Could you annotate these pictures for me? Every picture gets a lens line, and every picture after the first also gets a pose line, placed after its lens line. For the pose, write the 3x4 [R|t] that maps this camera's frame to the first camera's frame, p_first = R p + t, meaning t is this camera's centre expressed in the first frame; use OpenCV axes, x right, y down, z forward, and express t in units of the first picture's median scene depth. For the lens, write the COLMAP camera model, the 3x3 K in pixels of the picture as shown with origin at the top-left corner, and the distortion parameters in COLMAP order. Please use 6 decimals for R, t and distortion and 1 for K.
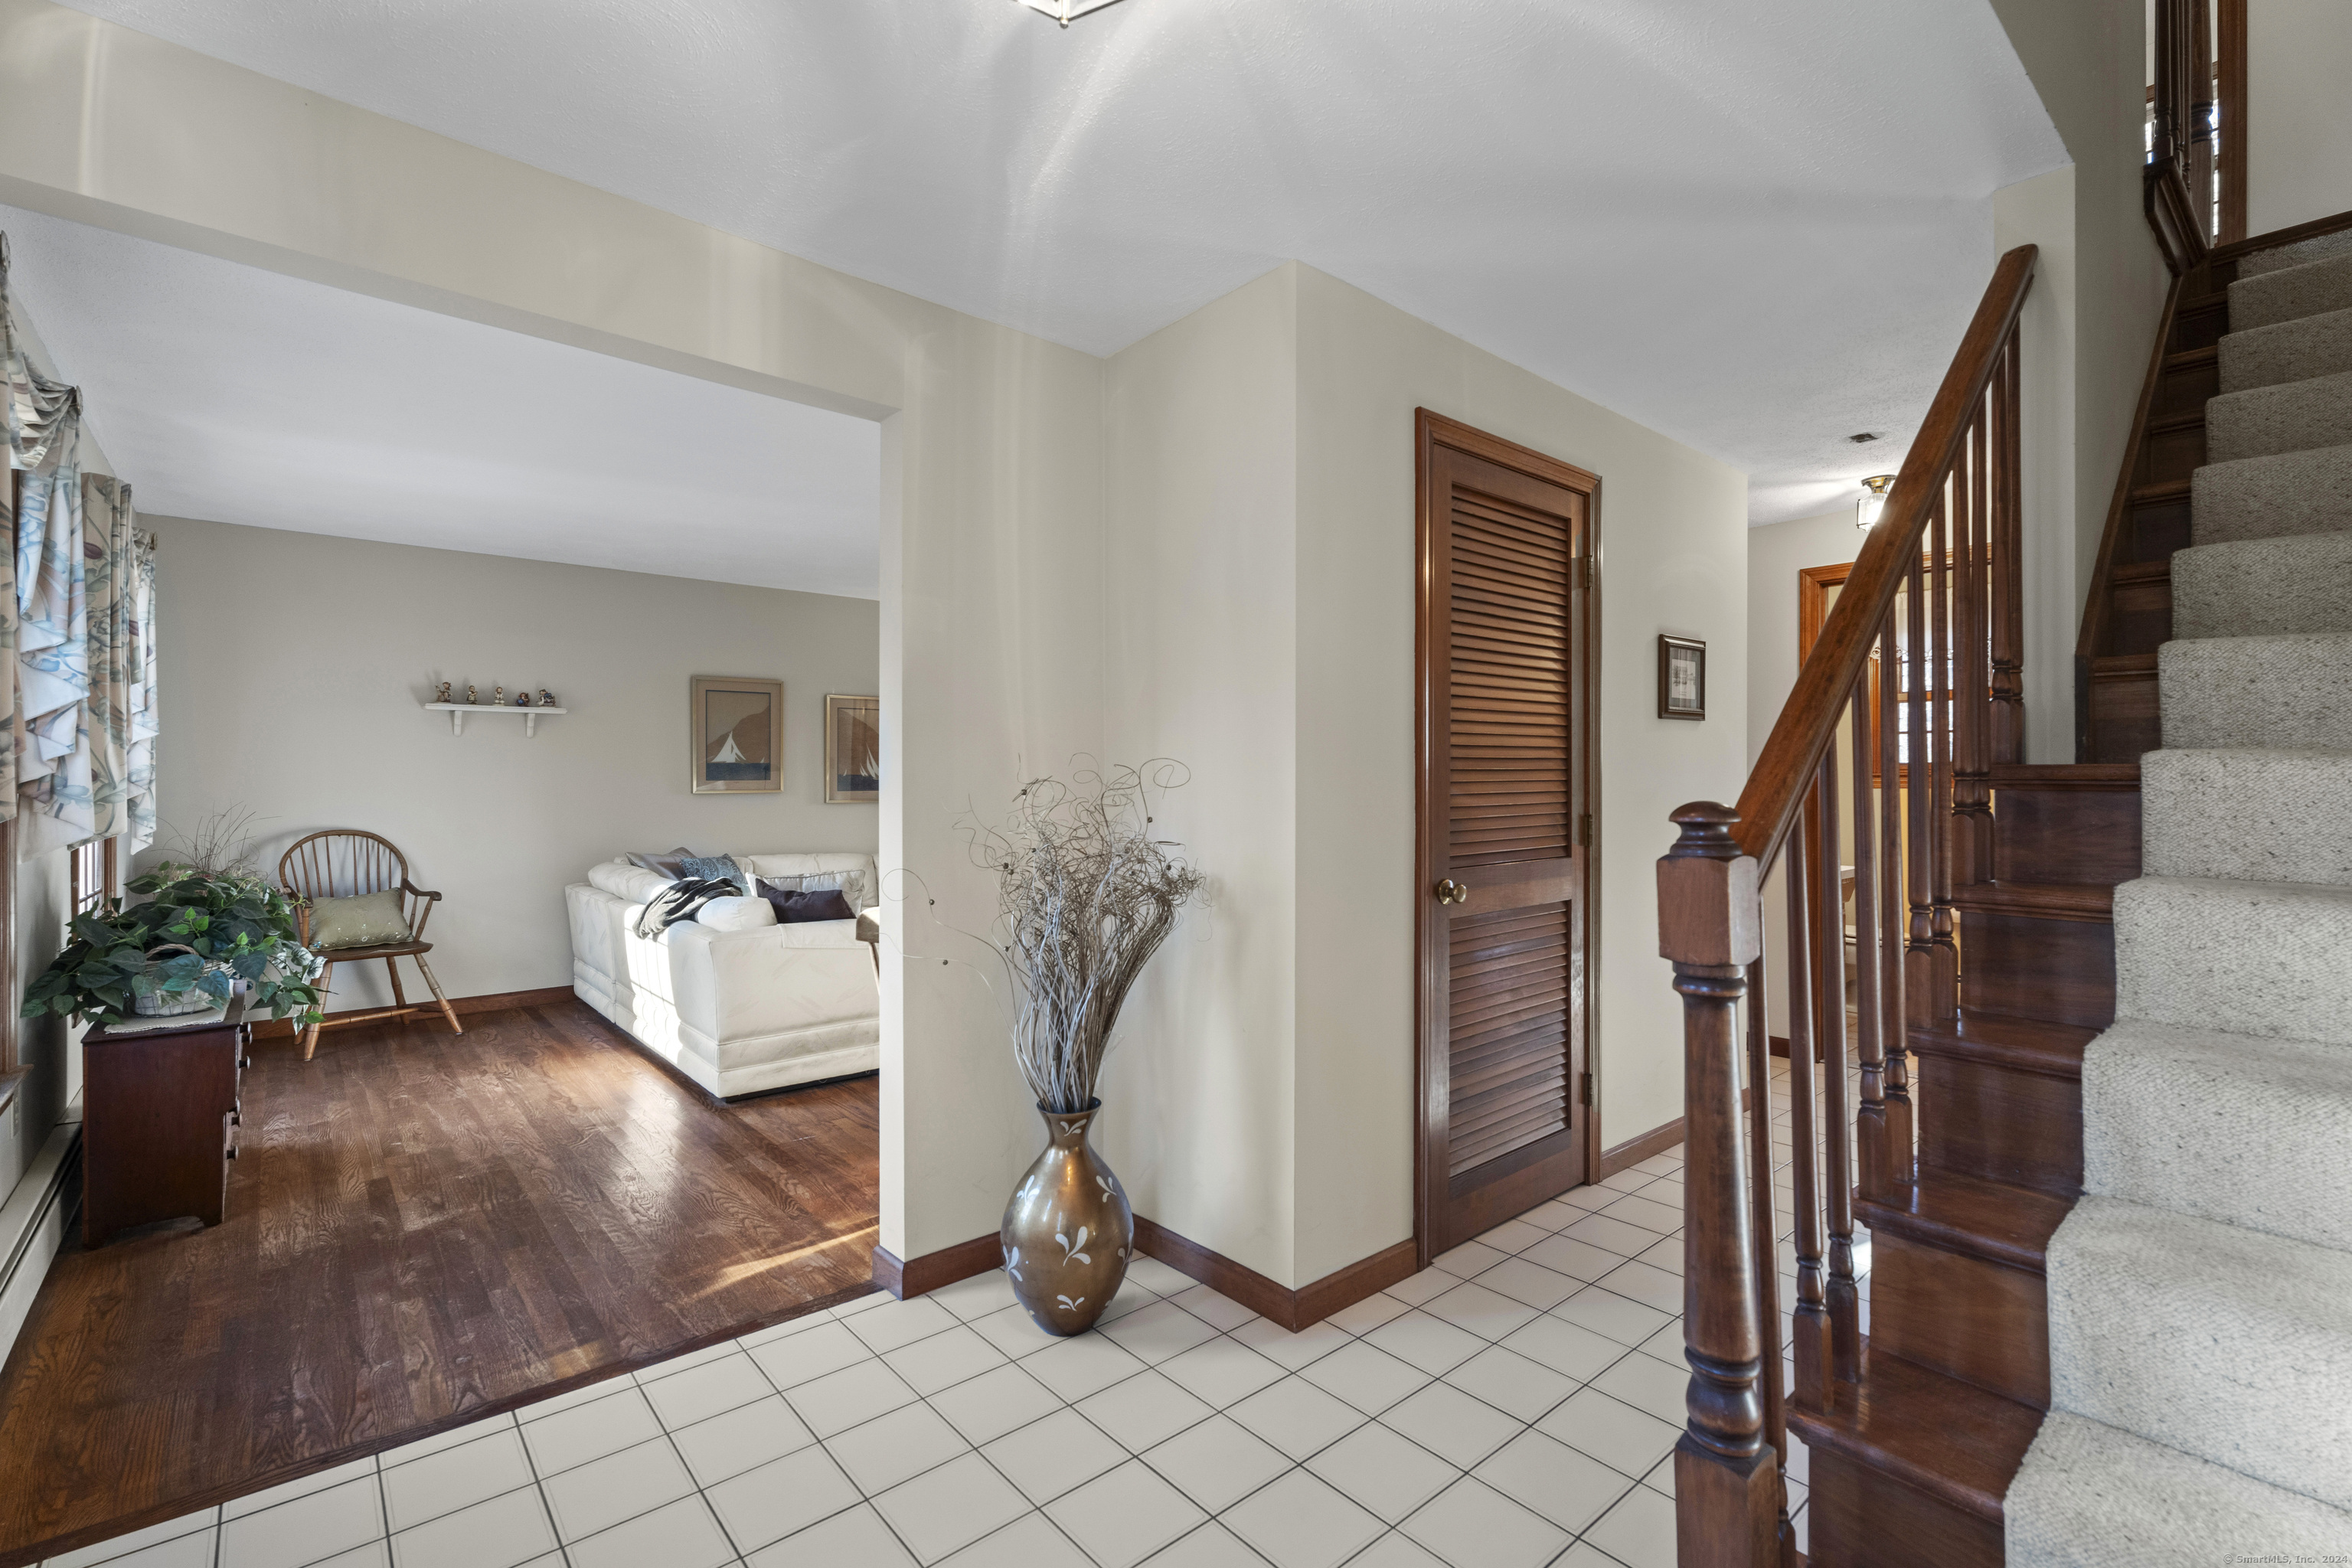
lens RADIAL K [[1049.1, 0, 1184.3], [0, 1049.1, 783.9], [0, 0, 1]] dist [0.006563, 0.001668]
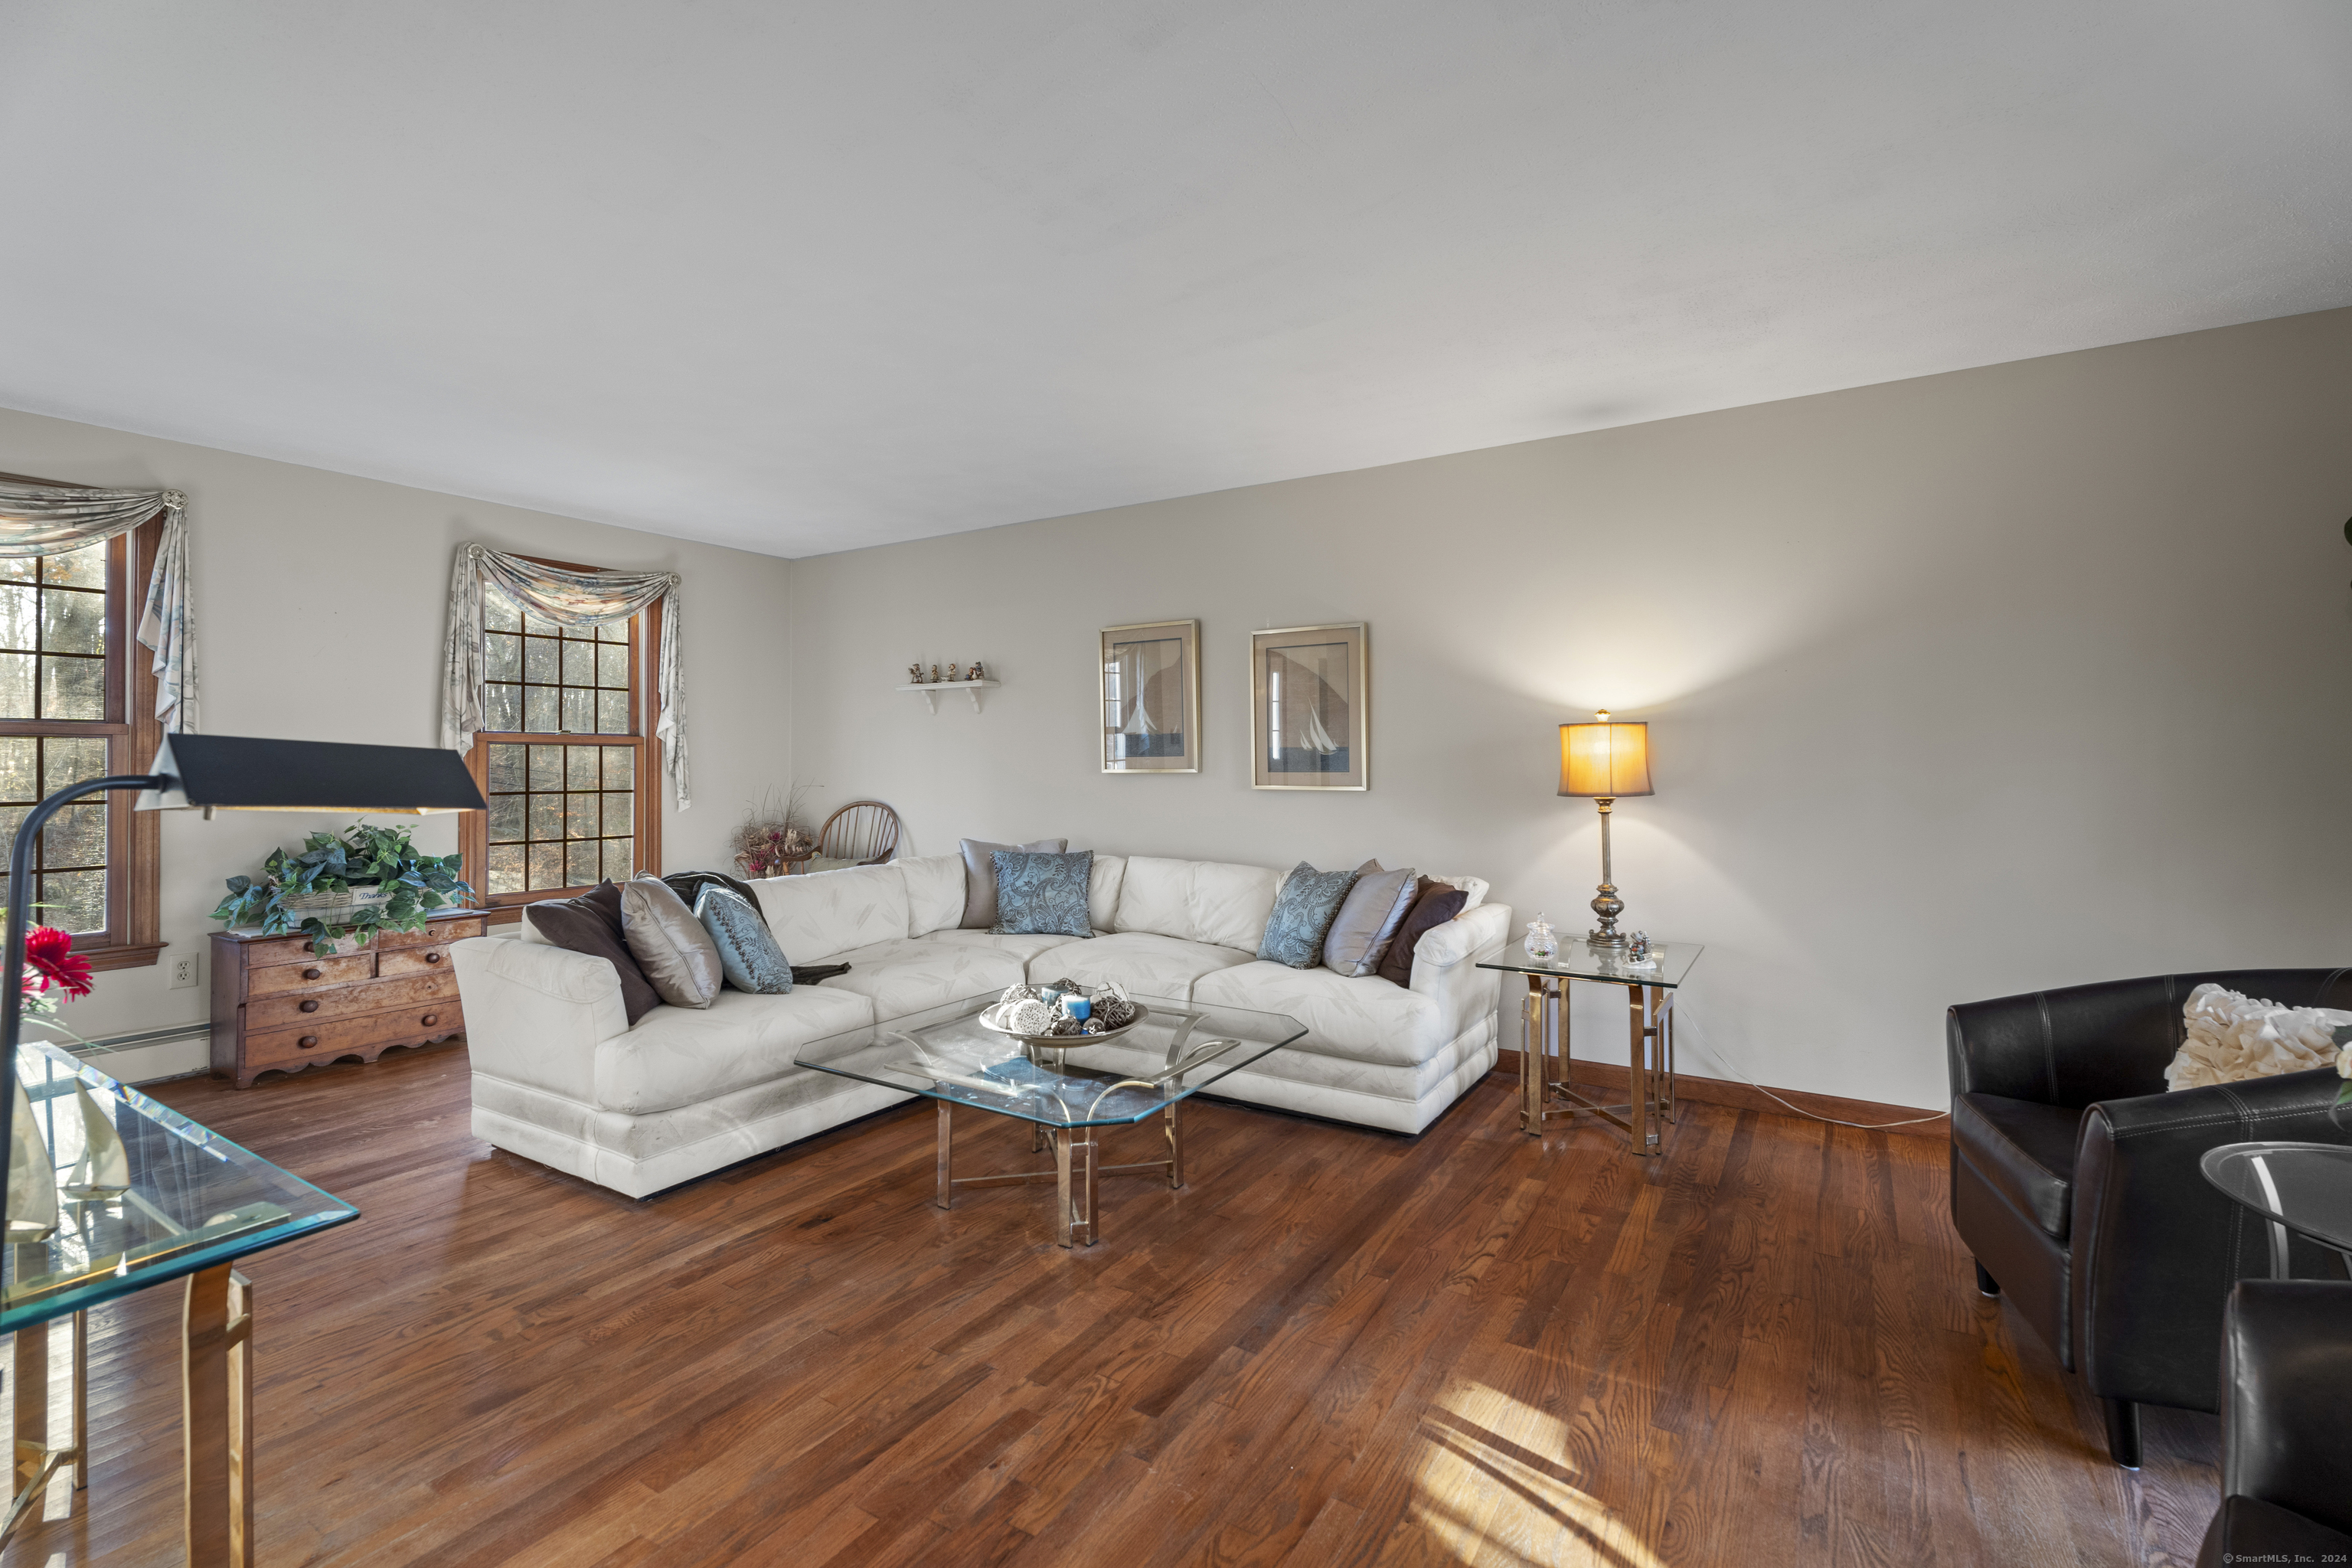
lens RADIAL K [[1049.1, 0, 1166.5], [0, 1049.1, 770.4], [0, 0, 1]] dist [0.006563, 0.001668]
pose [[0.293136, 0.011454, -0.956002, 0.393798], [0.001669, 0.999921, 0.012493, -0.003209], [0.956069, -0.005258, 0.293094, 0.984462]]
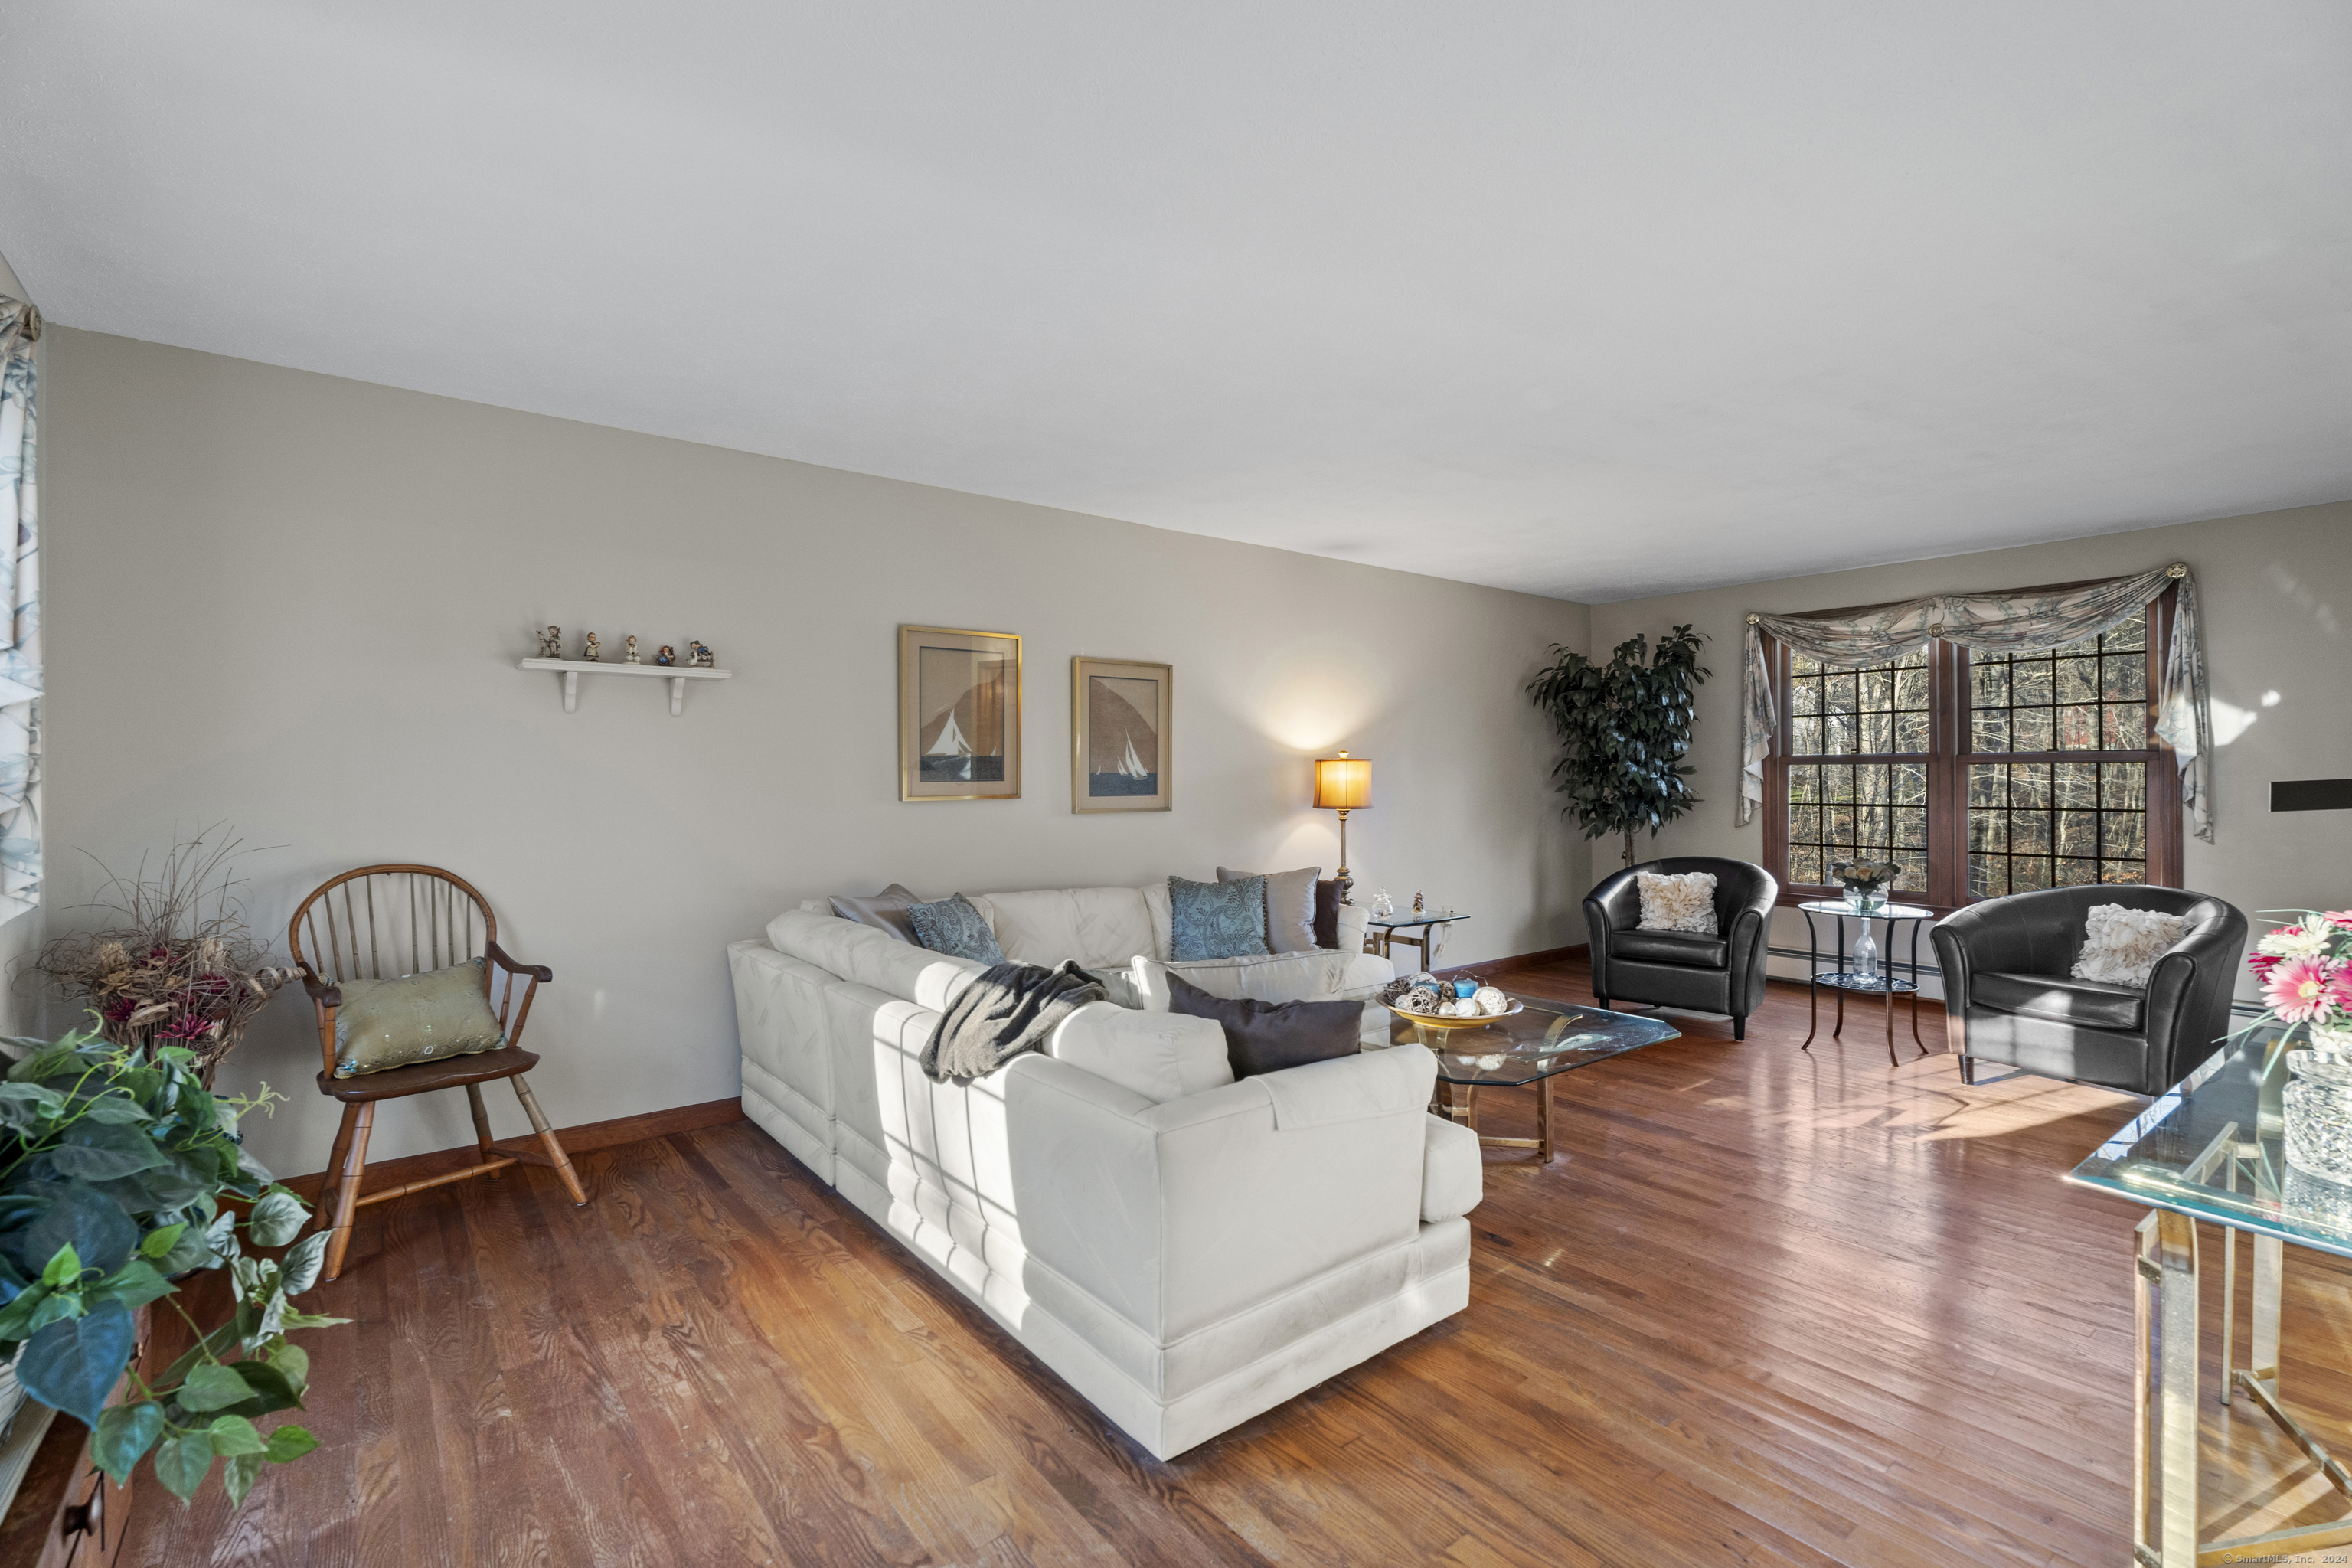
lens RADIAL K [[1049.1, 0, 1177.5], [0, 1049.1, 784.3], [0, 0, 1]] dist [0.006563, 0.001668]
pose [[0.999051, -0.003909, -0.043371, -0.320614], [0.003889, 0.999992, -0.000533, -0.000466], [0.043373, 0.000363, 0.999059, 0.413149]]
